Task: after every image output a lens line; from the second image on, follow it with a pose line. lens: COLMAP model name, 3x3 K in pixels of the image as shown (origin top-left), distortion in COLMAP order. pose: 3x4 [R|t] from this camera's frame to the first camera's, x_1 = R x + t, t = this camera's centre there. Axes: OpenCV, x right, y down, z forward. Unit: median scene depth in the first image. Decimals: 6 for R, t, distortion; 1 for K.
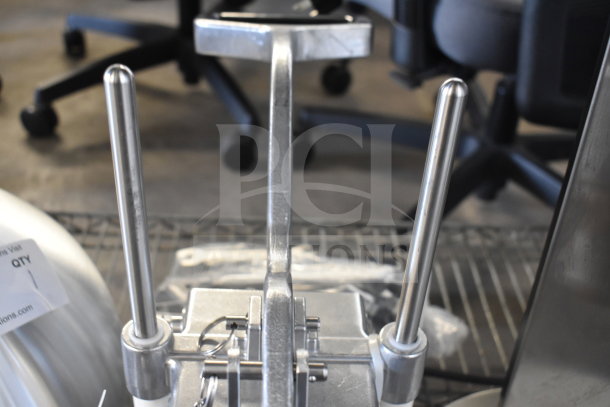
lens RADIAL K [[689.9, 0, 305.0], [0, 689.9, 203.5], [0, 0, 1]] dist [-0.062061, 0.007763]
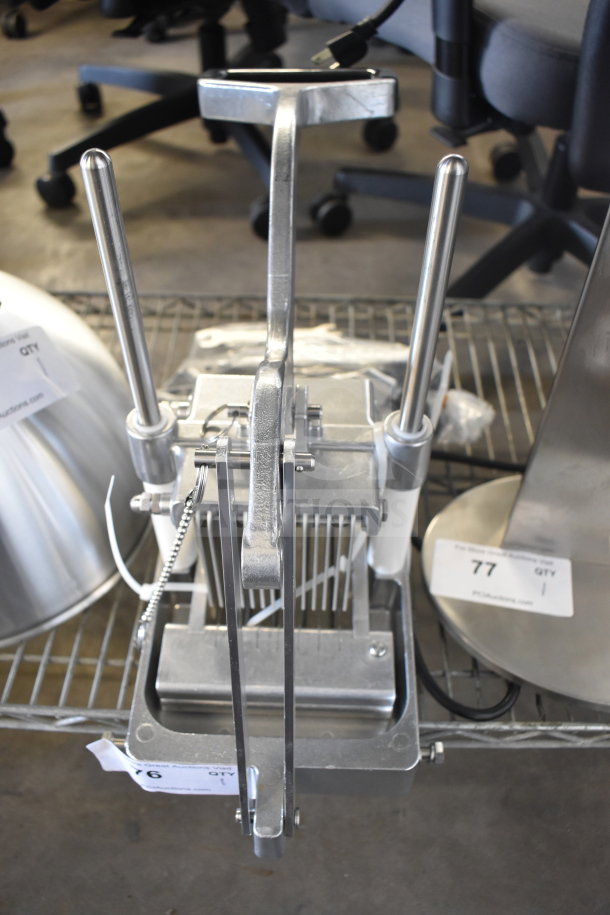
lens RADIAL K [[735.0, 0, 305.0], [0, 735.0, 457.5], [0, 0, 1]] dist [-0.097543, 0.008809]
pose [[0.997566, 0.008582, -0.069192, 0.060972], [0.008832, 0.968848, 0.247498, -0.019857], [0.069161, -0.247507, 0.966414, -0.031744]]
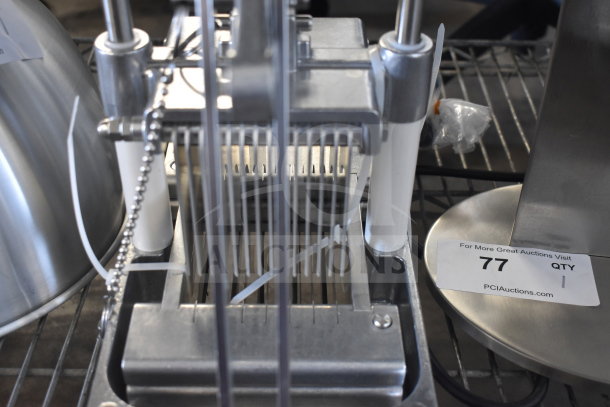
lens RADIAL K [[755.0, 0, 305.0], [0, 755.0, 203.5], [0, 0, 1]] dist [-0.032692, -0.057356]
pose [[0.998956, -0.025753, -0.037720, 0.038433], [0.028630, 0.996557, 0.077809, 0.293017], [0.035586, -0.078807, 0.996254, -0.001270]]
